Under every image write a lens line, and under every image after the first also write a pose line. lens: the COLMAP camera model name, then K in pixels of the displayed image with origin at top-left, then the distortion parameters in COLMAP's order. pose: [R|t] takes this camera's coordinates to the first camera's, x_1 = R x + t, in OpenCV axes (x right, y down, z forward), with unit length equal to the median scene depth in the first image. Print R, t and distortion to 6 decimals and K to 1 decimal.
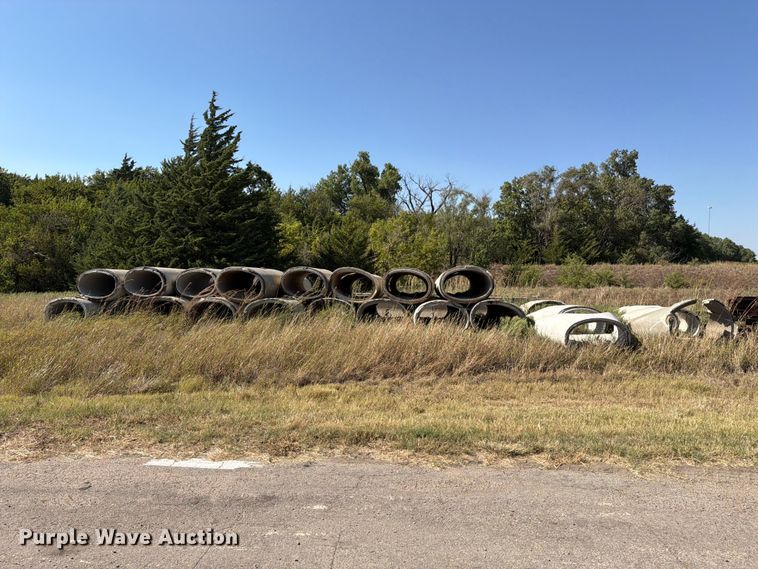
lens RADIAL K [[544.2, 0, 379.0], [0, 544.2, 284.5], [0, 0, 1]] dist [0.014602, -0.034312]
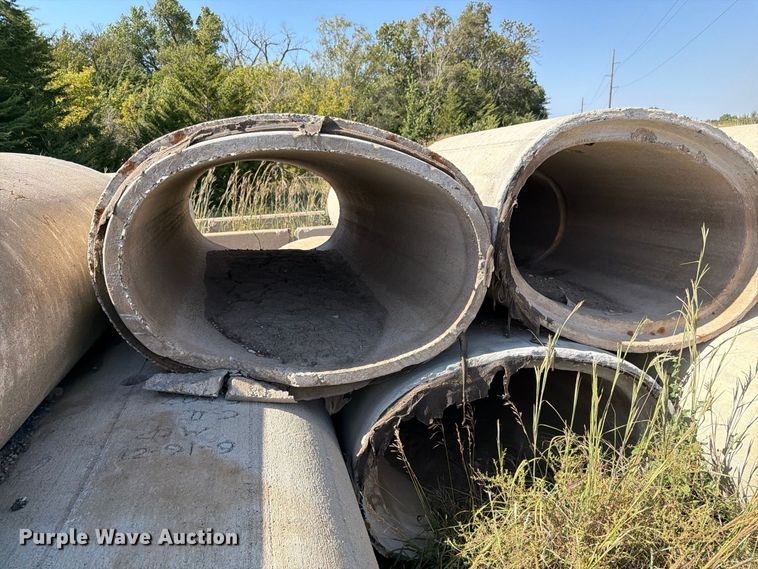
lens RADIAL K [[544.2, 0, 379.0], [0, 544.2, 284.5], [0, 0, 1]] dist [0.014602, -0.034312]
pose [[0.945997, -0.114788, 0.303174, -0.026915], [0.046181, 0.973391, 0.224448, -0.004445], [-0.320871, -0.198326, 0.926126, 0.151595]]
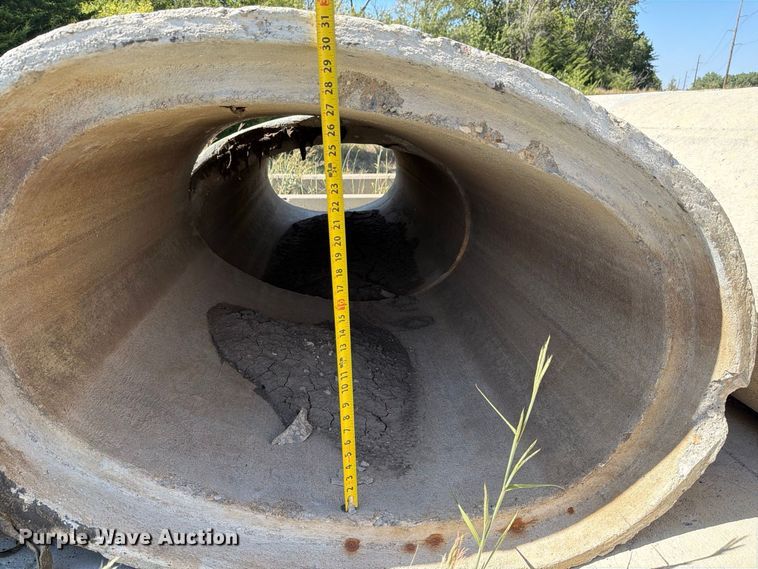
lens RADIAL K [[544.2, 0, 379.0], [0, 544.2, 284.5], [0, 0, 1]] dist [0.014602, -0.034312]
pose [[0.985650, -0.052917, 0.160293, -0.007908], [0.002604, 0.954245, 0.299014, -0.004591], [-0.168782, -0.294305, 0.940690, 0.162534]]
